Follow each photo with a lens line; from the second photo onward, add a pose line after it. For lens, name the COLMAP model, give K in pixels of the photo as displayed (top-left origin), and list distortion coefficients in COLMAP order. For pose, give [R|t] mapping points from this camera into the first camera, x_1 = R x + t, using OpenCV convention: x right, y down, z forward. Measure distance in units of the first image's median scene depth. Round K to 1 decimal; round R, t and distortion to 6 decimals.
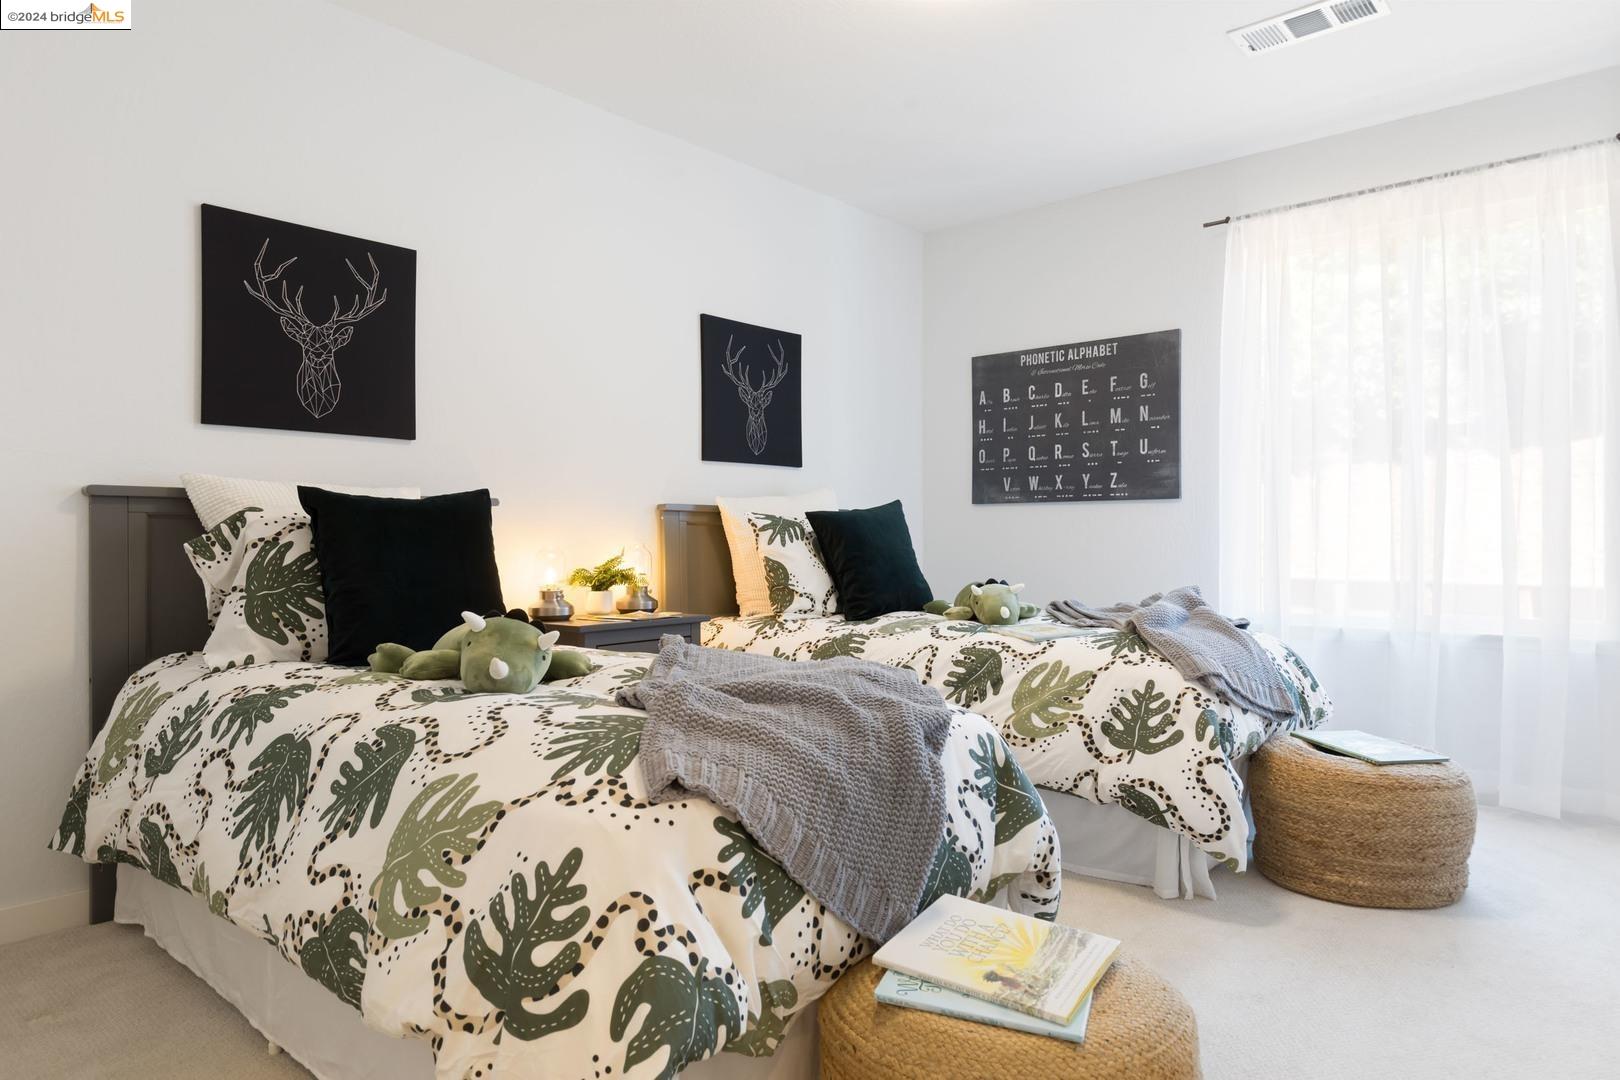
lens RADIAL K [[1061.8, 0, 810.0], [0, 1061.8, 540.0], [0, 0, 1]] dist [0.008386, -0.001862]
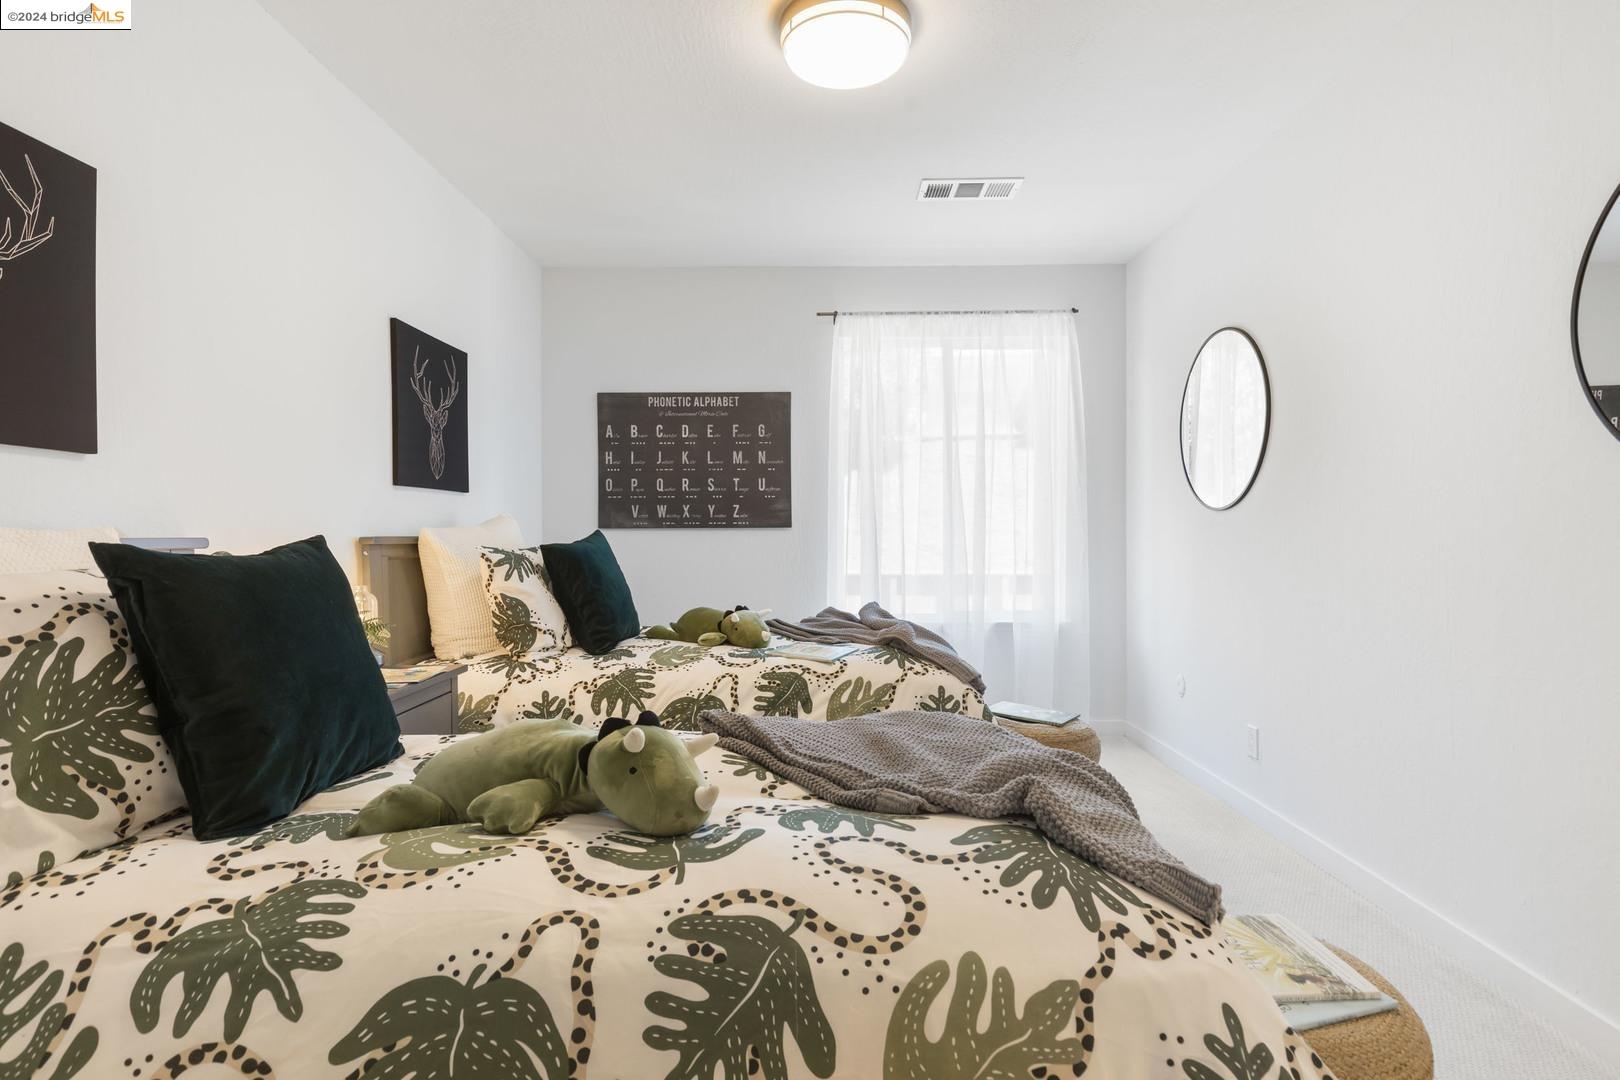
lens RADIAL K [[857.8, 0, 810.2], [0, 857.8, 538.0], [0, 0, 1]] dist [0.000291, -0.000854]
pose [[0.736227, -0.008669, 0.676679, -0.353632], [0.003954, 0.999956, 0.008508, -0.038759], [-0.676723, -0.003588, 0.736229, 0.264519]]
